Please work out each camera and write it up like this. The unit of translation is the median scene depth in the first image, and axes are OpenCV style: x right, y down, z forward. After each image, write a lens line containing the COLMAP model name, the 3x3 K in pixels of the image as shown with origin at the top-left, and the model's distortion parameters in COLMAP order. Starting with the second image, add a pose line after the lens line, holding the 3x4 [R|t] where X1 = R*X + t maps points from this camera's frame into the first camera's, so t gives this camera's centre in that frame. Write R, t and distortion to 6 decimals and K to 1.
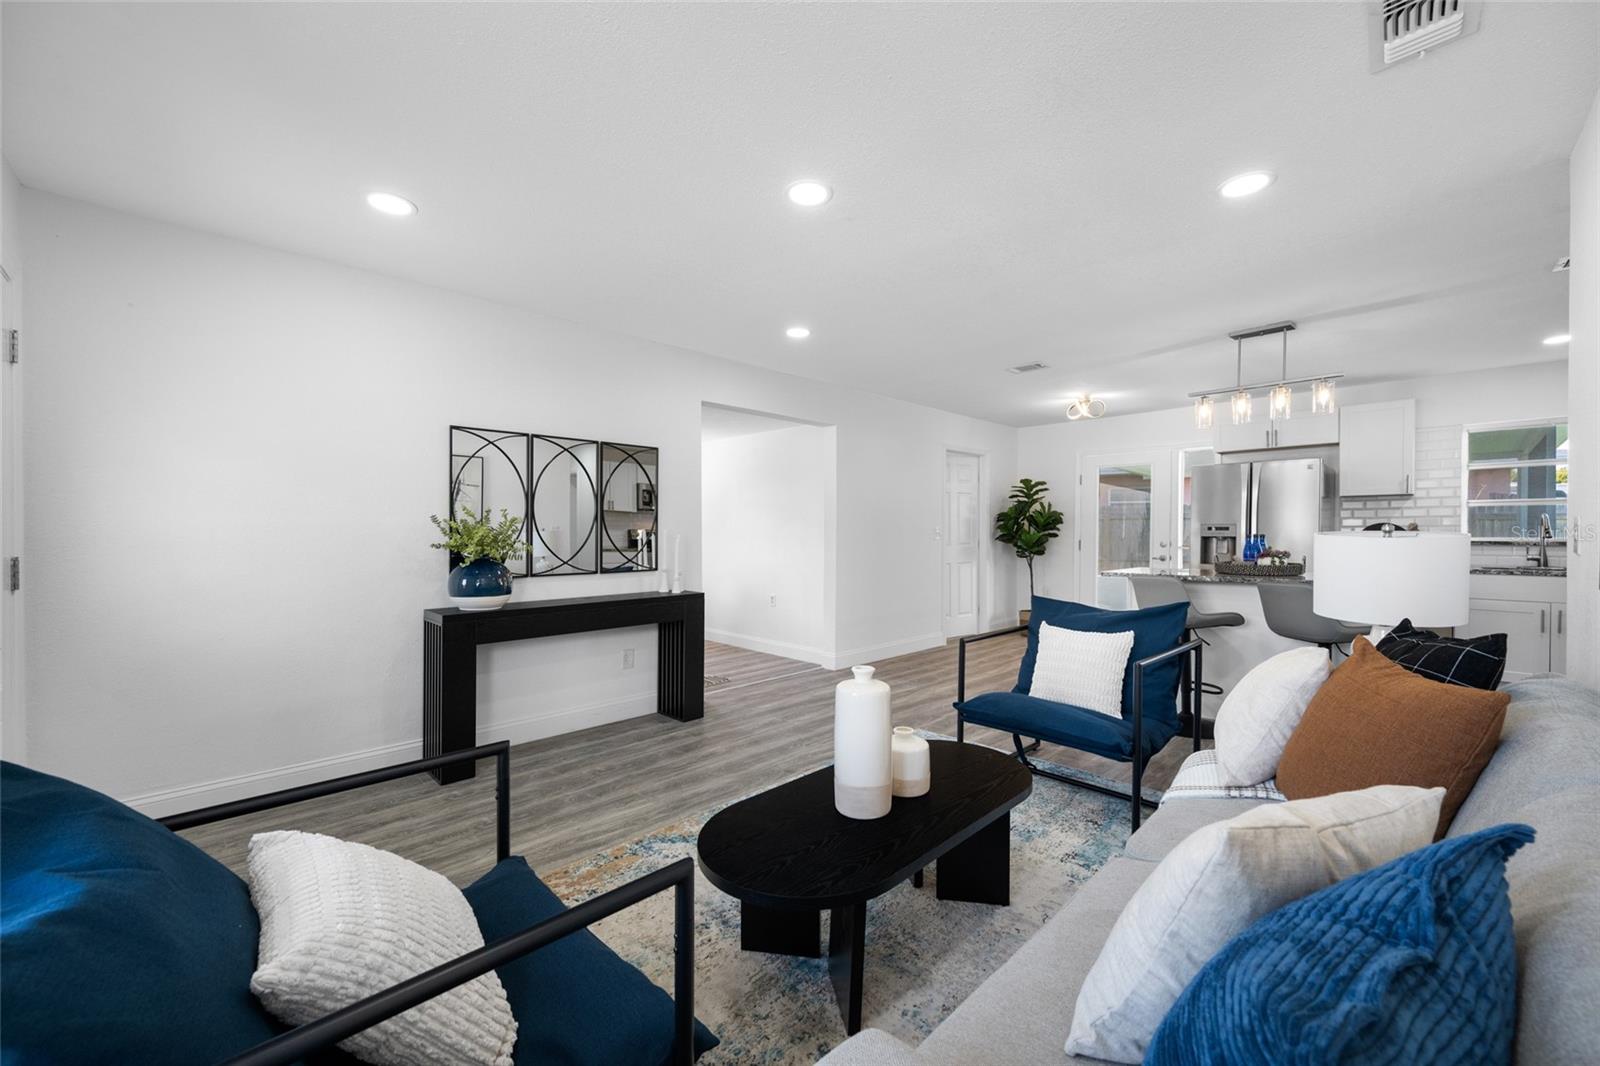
lens RADIAL K [[626.0, 0, 800.0], [0, 626.0, 533.0], [0, 0, 1]] dist [-0.000357, 0.000085]
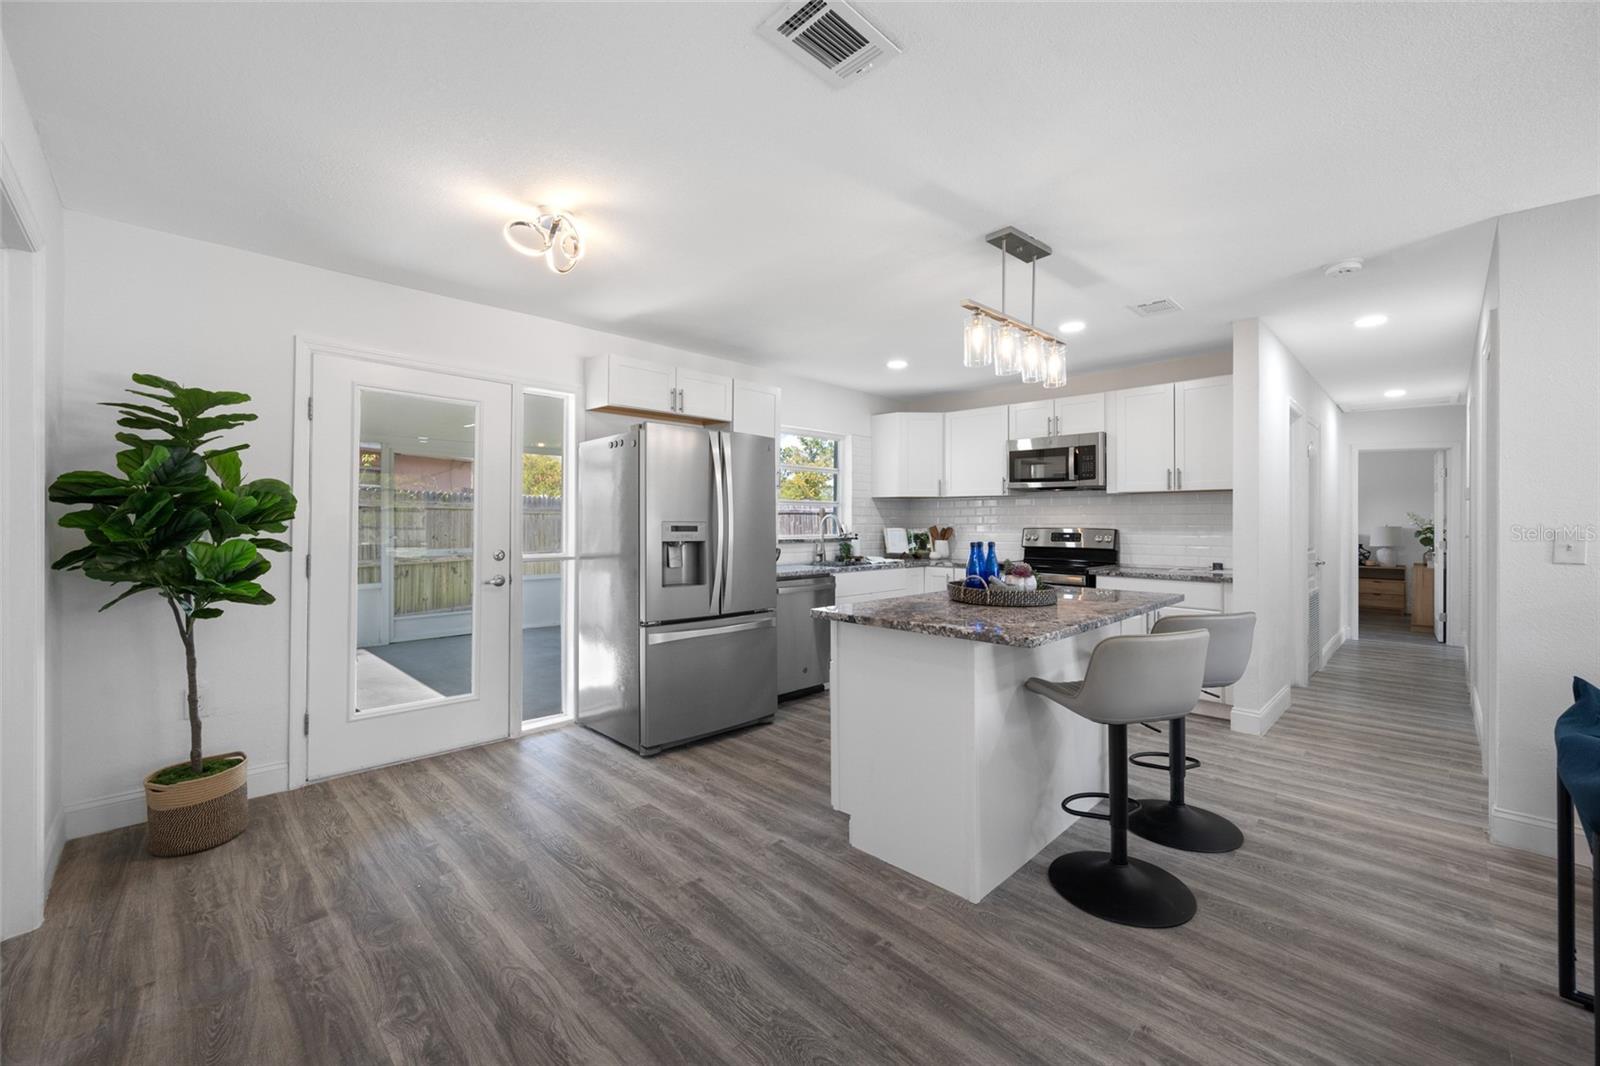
lens RADIAL K [[634.7, 0, 801.3], [0, 634.7, 522.7], [0, 0, 1]] dist [-0.000641, 0.000077]
pose [[-0.011118, -0.001501, 0.999937, 0.042088], [-0.005678, 0.999983, 0.001438, -0.019287], [-0.999922, -0.005661, -0.011127, 1.171898]]
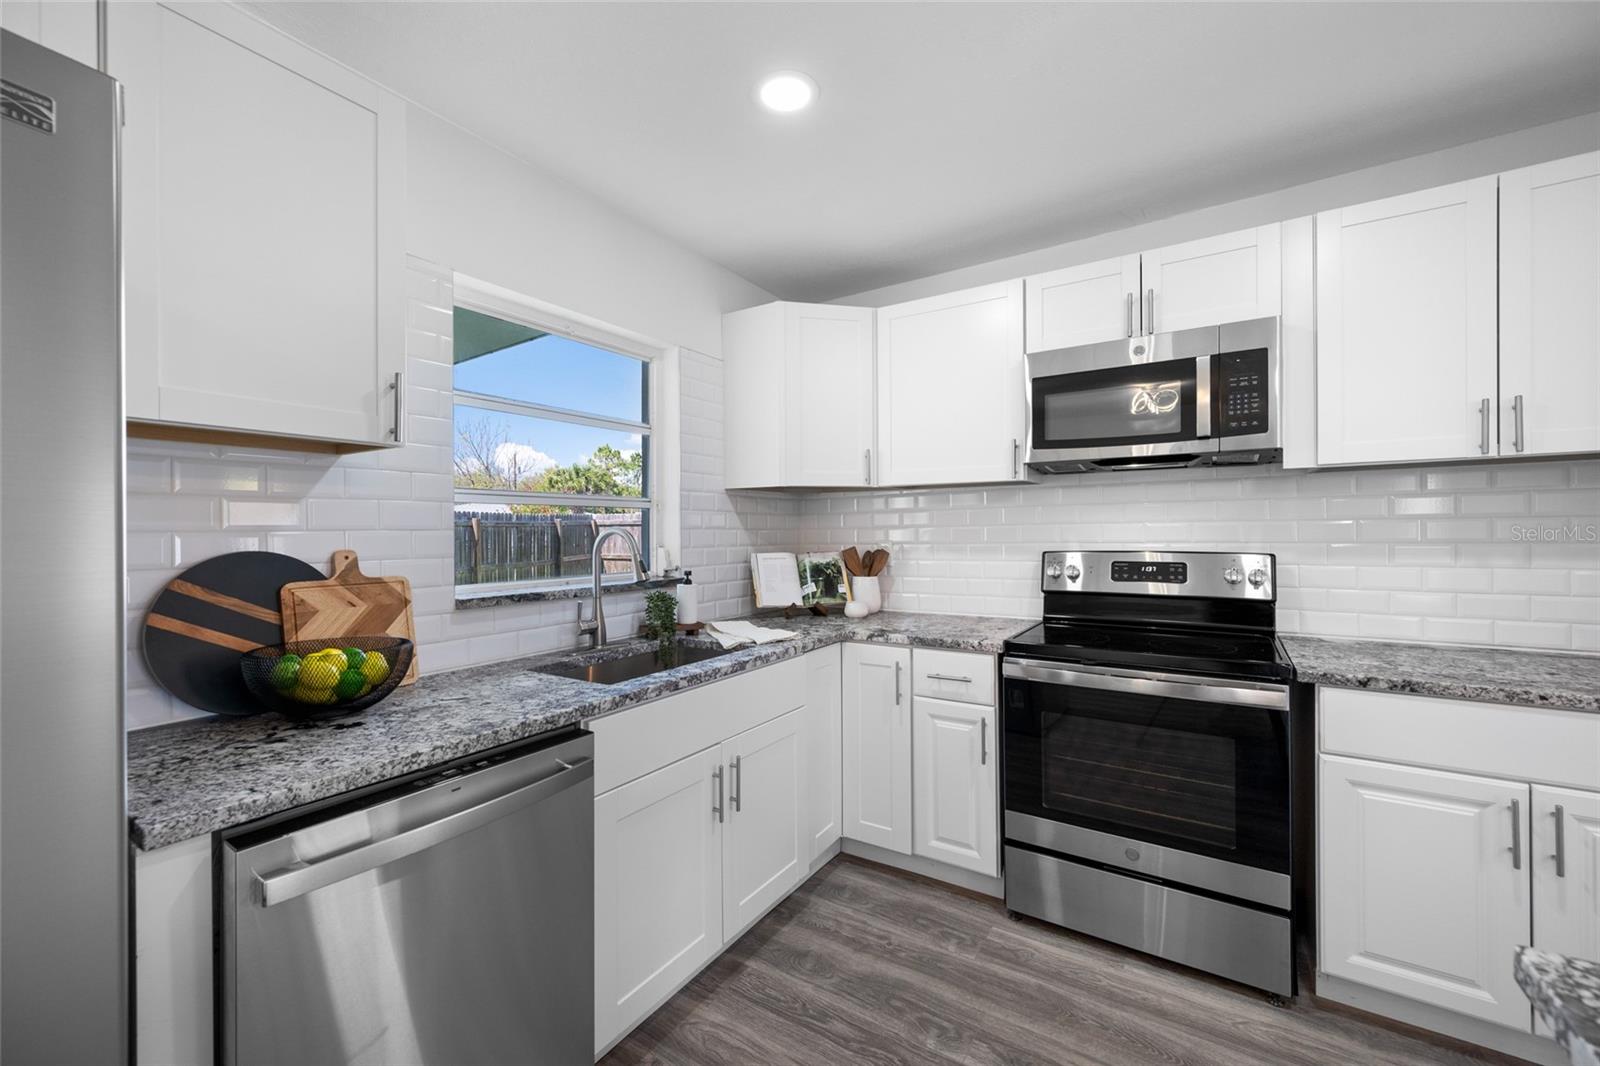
lens RADIAL K [[634.7, 0, 801.3], [0, 634.7, 522.7], [0, 0, 1]] dist [-0.000641, 0.000077]
pose [[-0.221739, 0.016266, 0.974970, 0.792159], [0.007482, 0.999860, -0.014980, -0.028978], [-0.975077, 0.003973, -0.221830, 1.067492]]
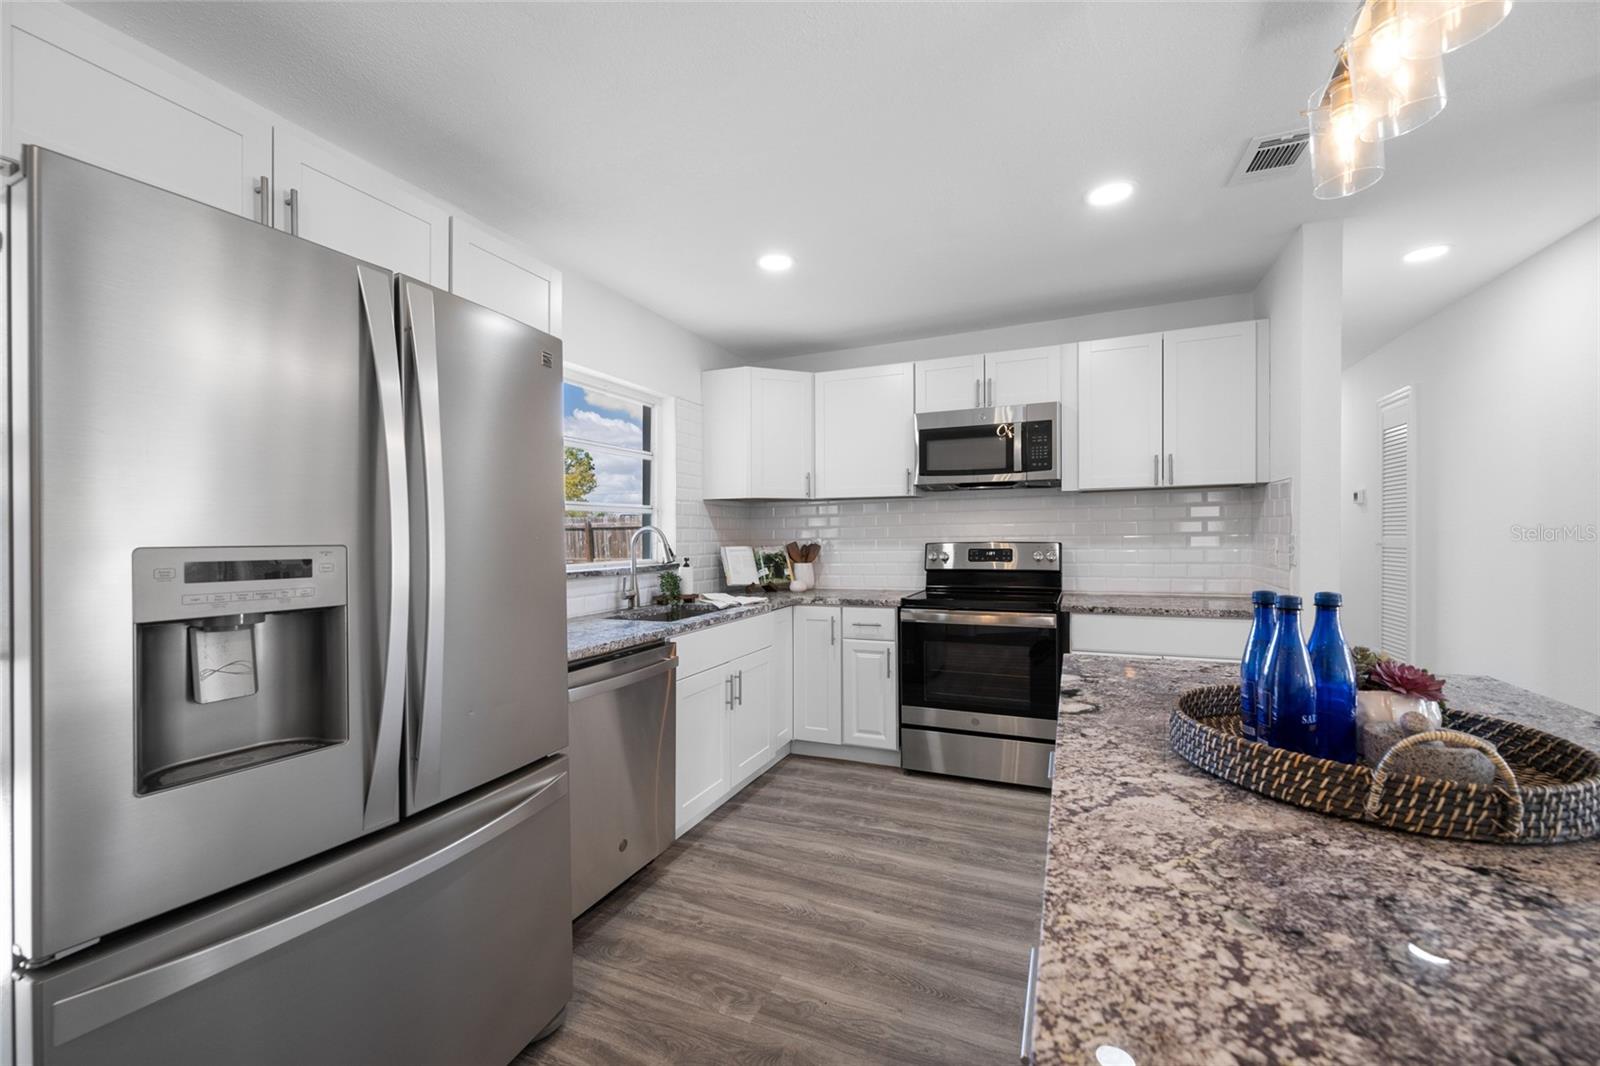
lens RADIAL K [[631.6, 0, 802.1], [0, 631.6, 535.2], [0, 0, 1]] dist [-0.001877, 0.000250]
pose [[-0.378679, 0.005650, 0.925511, 0.567979], [0.009968, 0.999948, -0.002026, -0.020316], [-0.925474, 0.008459, -0.378715, 1.210351]]
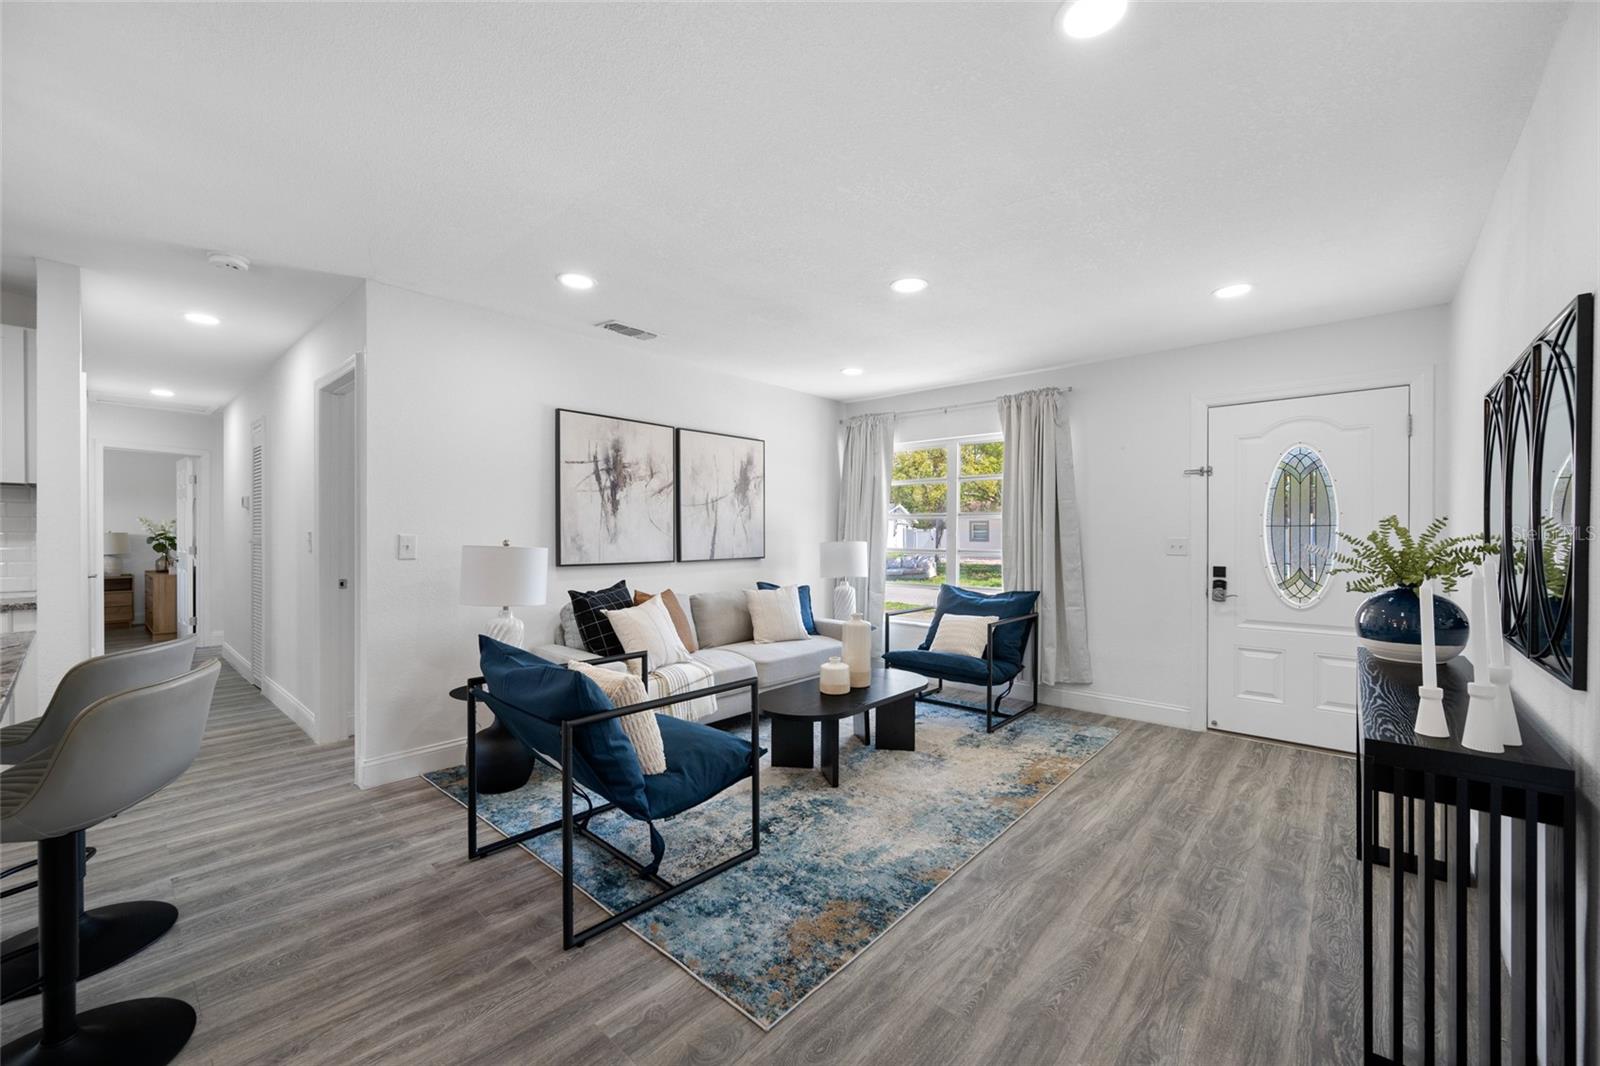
lens RADIAL K [[634.5, 0, 801.7], [0, 634.5, 539.4], [0, 0, 1]] dist [-0.001406, -0.000364]
pose [[-0.997526, -0.000213, -0.070305, 0.177003], [-0.001001, 0.999937, 0.011172, -0.018634], [0.070298, 0.011215, -0.997463, 1.275573]]
